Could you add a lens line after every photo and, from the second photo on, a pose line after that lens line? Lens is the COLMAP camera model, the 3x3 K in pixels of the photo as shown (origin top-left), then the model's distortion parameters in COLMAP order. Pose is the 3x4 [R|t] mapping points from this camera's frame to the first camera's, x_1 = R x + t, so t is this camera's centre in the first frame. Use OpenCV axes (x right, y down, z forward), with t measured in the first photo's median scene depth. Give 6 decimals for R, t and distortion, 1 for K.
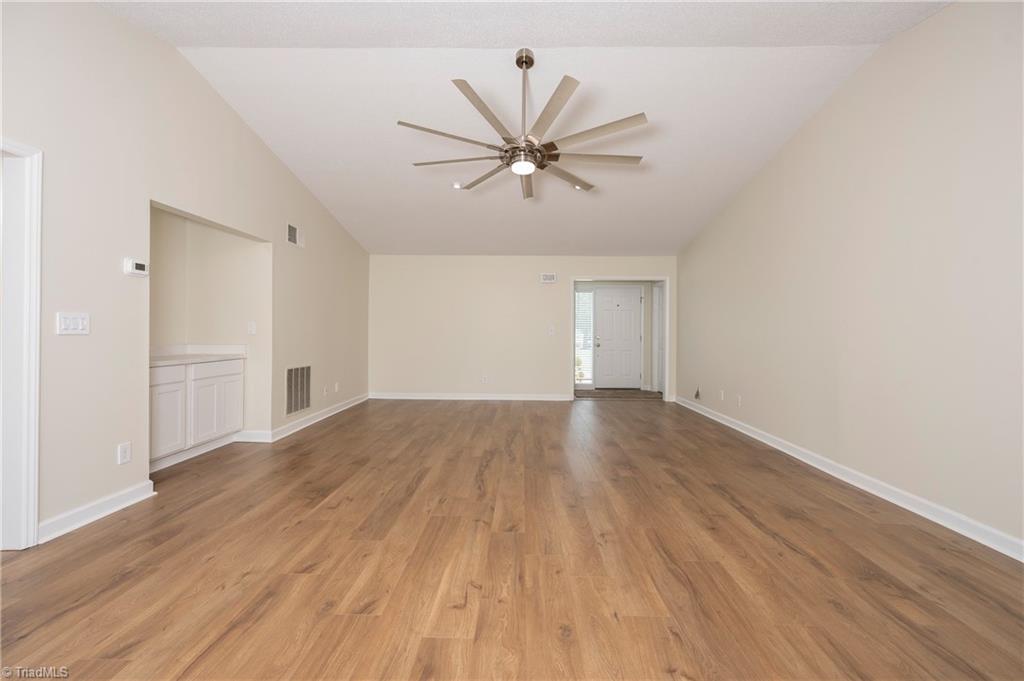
lens RADIAL K [[404.6, 0, 511.9], [0, 404.6, 335.6], [0, 0, 1]] dist [-0.001051, 0.000968]
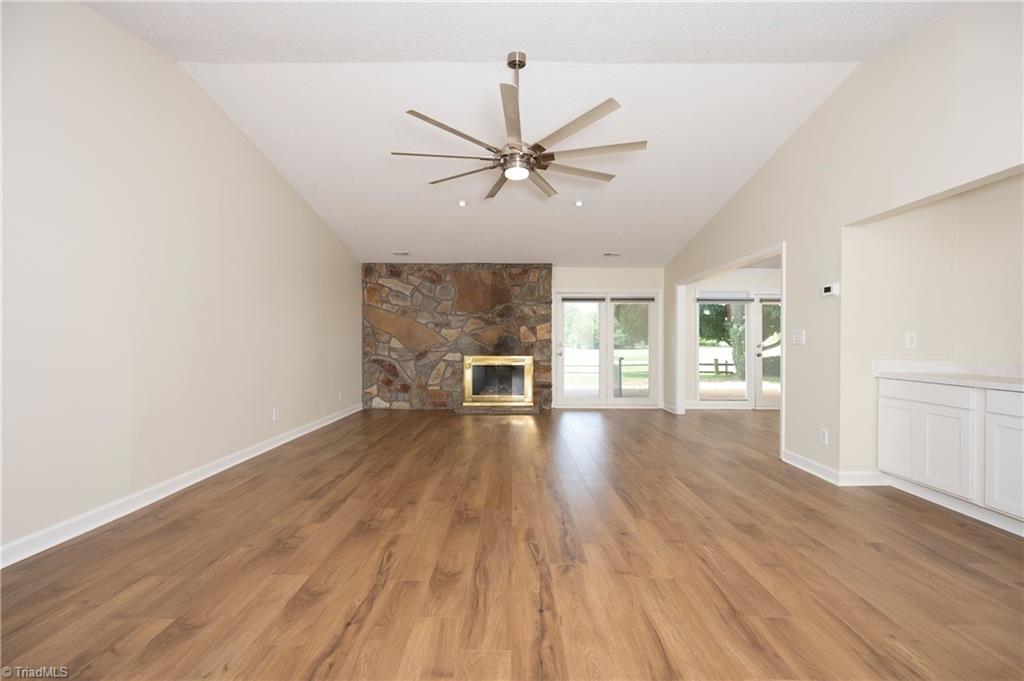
lens RADIAL K [[404.6, 0, 511.8], [0, 404.6, 339.6], [0, 0, 1]] dist [-0.001051, 0.000968]
pose [[-0.999734, -0.010429, -0.020560, 0.052445], [-0.010540, 0.999930, 0.005309, -0.012445], [0.020503, 0.005524, -0.999775, 1.839201]]
